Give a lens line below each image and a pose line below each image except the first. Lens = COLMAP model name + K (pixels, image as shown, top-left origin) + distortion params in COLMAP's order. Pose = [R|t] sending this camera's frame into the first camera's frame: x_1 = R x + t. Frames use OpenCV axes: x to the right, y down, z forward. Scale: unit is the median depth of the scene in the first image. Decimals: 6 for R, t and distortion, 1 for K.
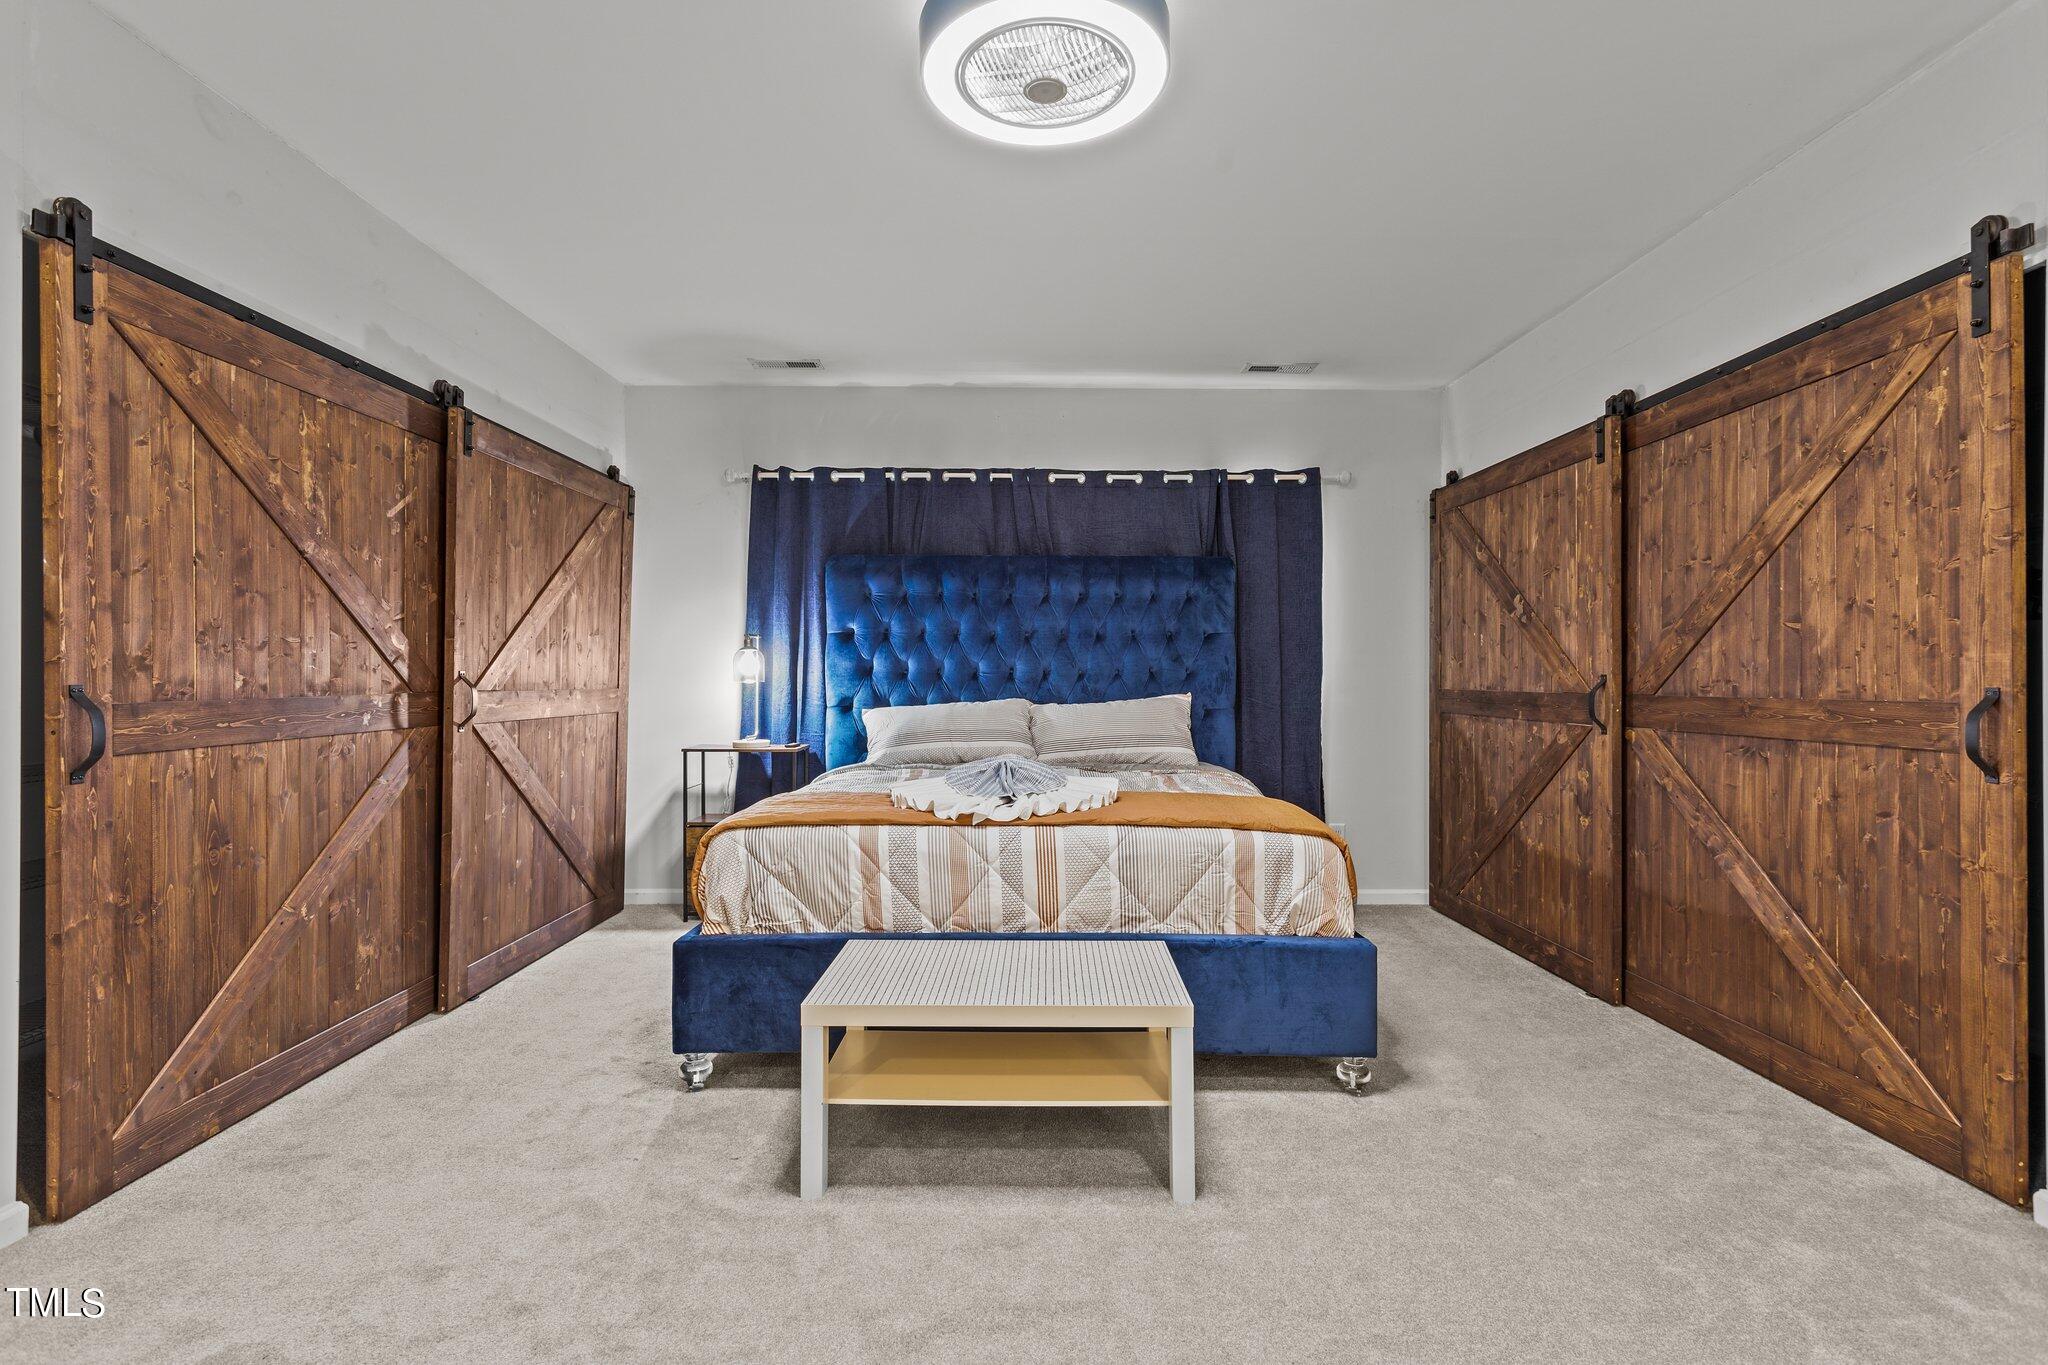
lens RADIAL K [[981.8, 0, 1031.7], [0, 981.8, 673.0], [0, 0, 1]] dist [0.001399, 0.000088]
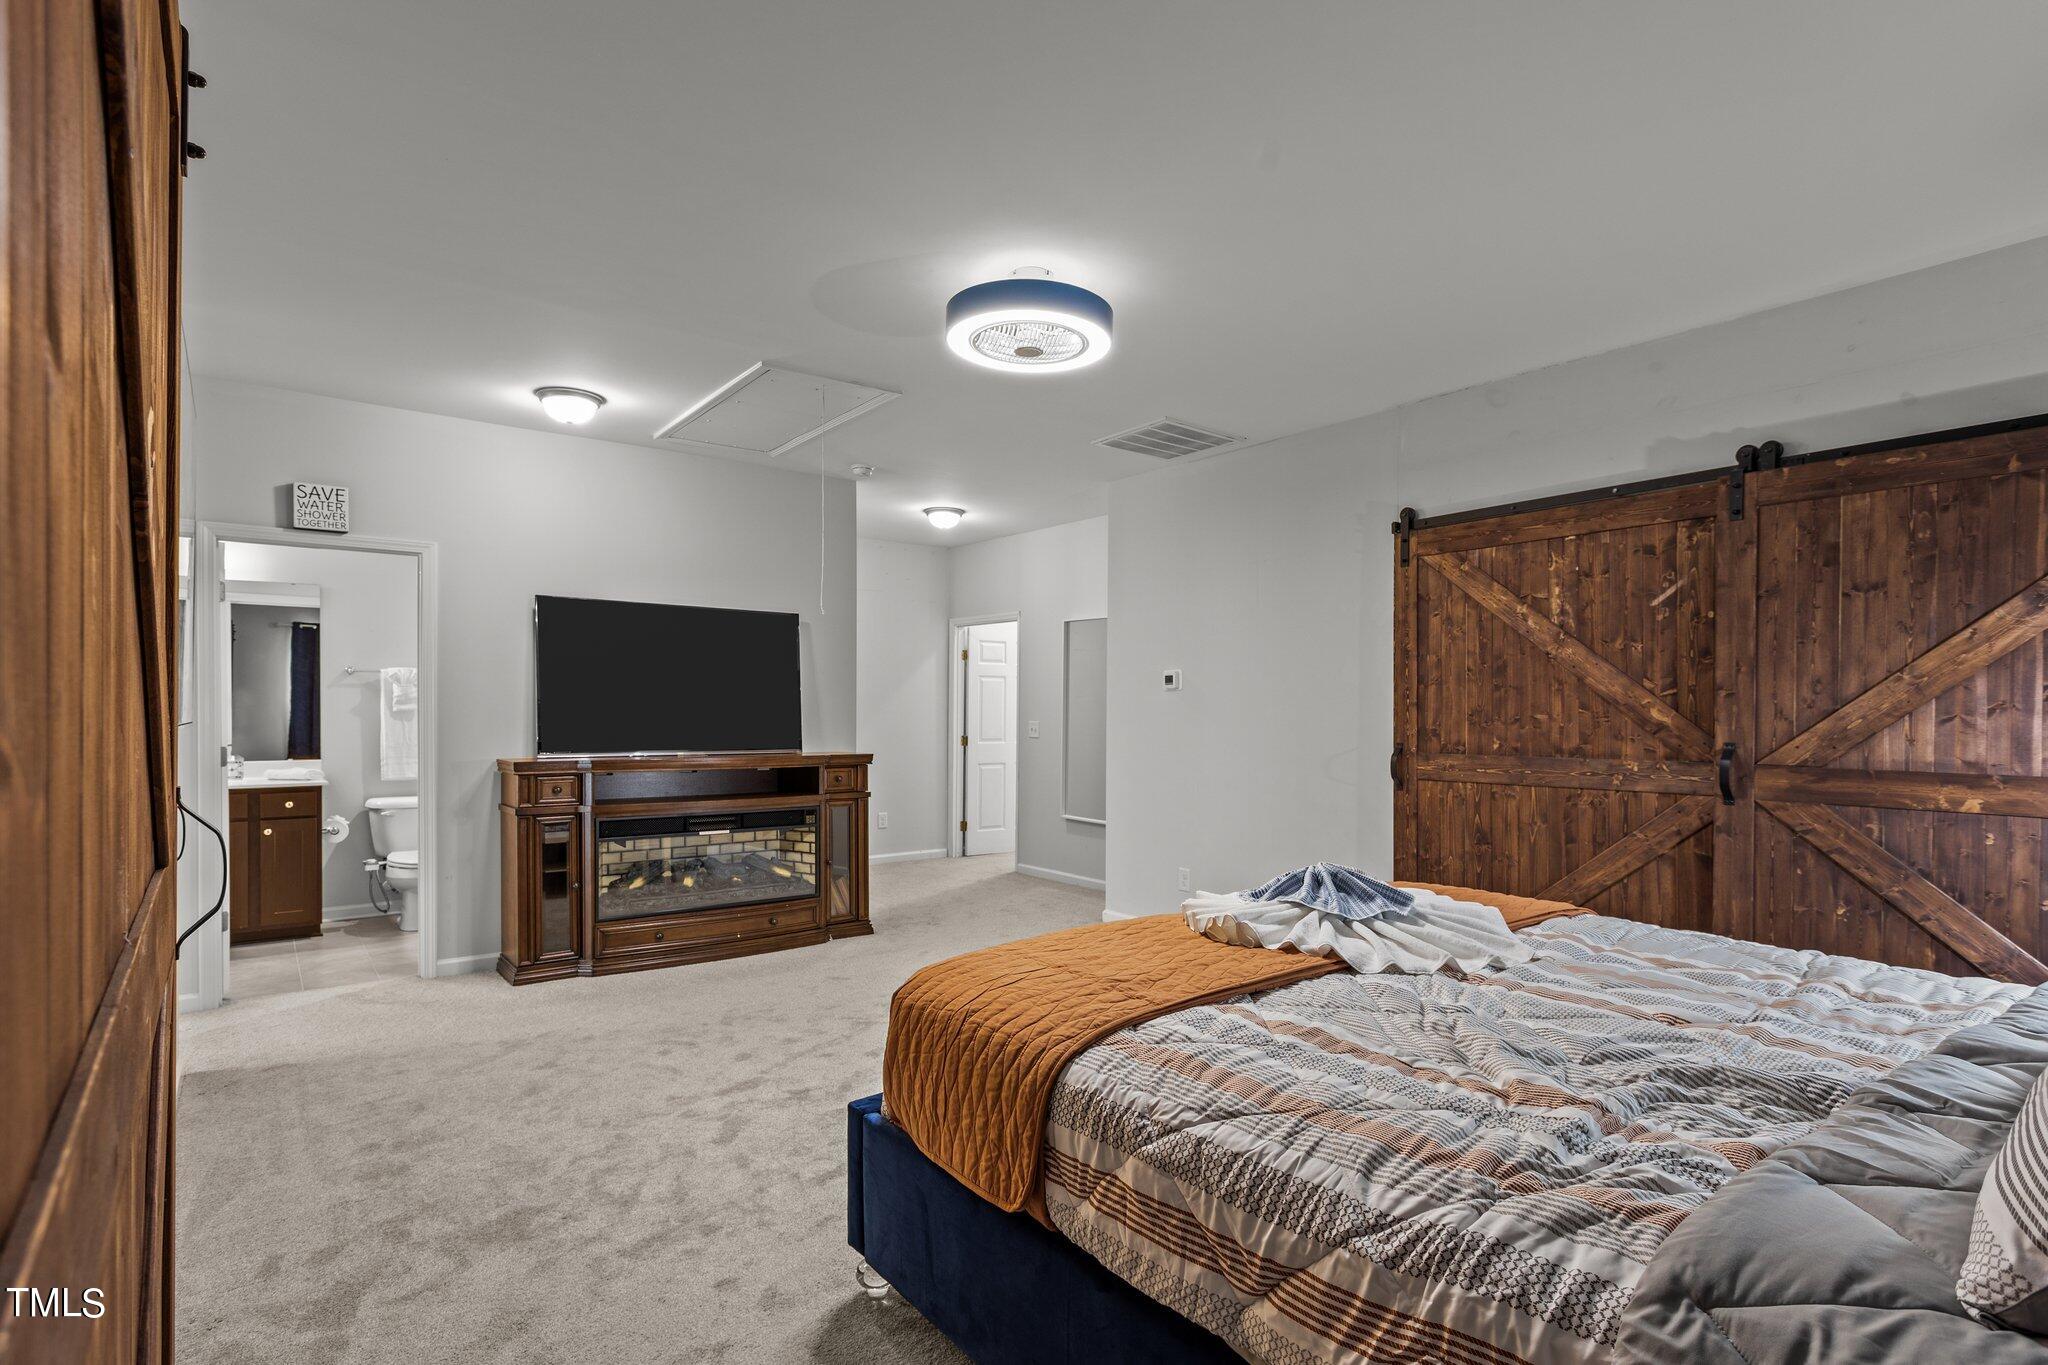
lens RADIAL K [[981.8, 0, 1031.7], [0, 981.8, 673.0], [0, 0, 1]] dist [0.001399, 0.000088]
pose [[-0.796055, -0.021940, -0.604826, 0.692370], [0.002257, 0.999228, -0.039217, -0.042186], [0.605220, -0.032584, -0.795391, 1.662578]]
